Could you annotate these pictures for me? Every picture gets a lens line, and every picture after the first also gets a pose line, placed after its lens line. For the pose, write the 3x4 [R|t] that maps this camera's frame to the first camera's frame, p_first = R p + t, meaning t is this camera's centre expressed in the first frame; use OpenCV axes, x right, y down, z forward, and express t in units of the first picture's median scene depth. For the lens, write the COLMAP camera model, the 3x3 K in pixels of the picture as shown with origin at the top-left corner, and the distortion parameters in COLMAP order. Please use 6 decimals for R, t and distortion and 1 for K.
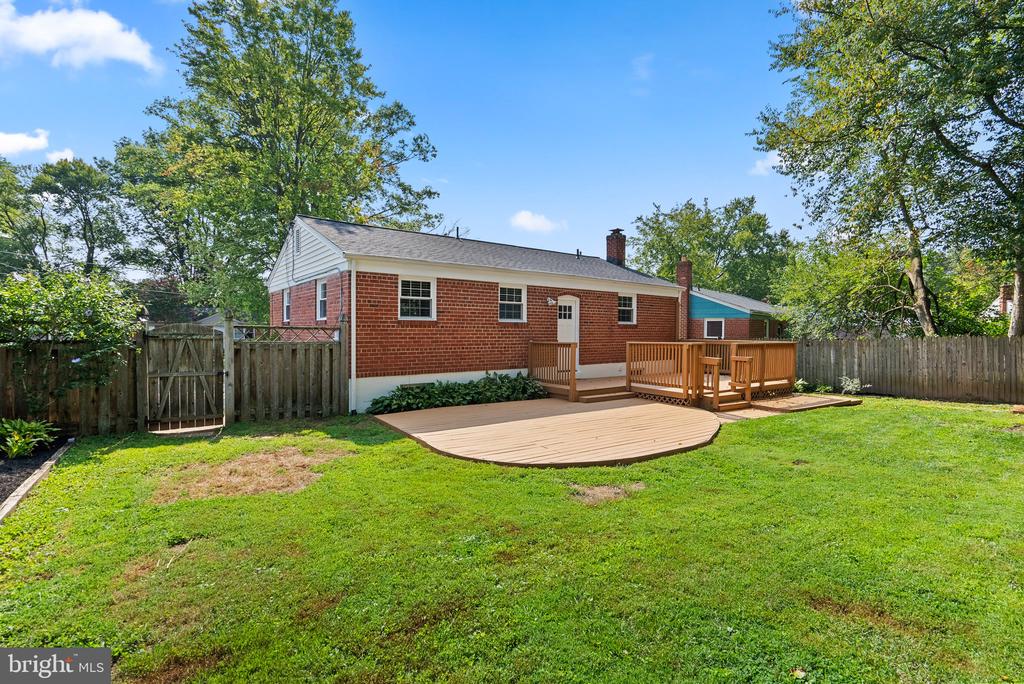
lens RADIAL K [[461.6, 0, 517.0], [0, 461.6, 342.3], [0, 0, 1]] dist [-0.002108, -0.000018]
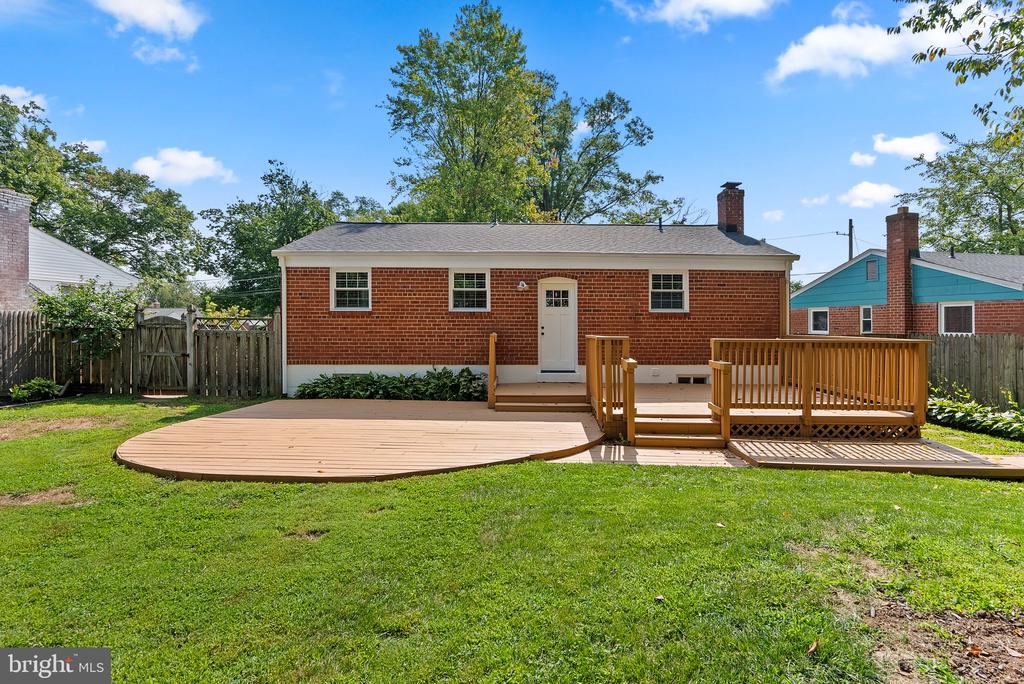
lens RADIAL K [[461.6, 0, 512.8], [0, 461.6, 334.1], [0, 0, 1]] dist [-0.002108, -0.000018]
pose [[0.816522, 0.010348, -0.577222, 0.506751], [-0.014065, 0.999899, -0.001972, -0.000219], [0.577144, 0.009729, 0.816585, 0.293270]]
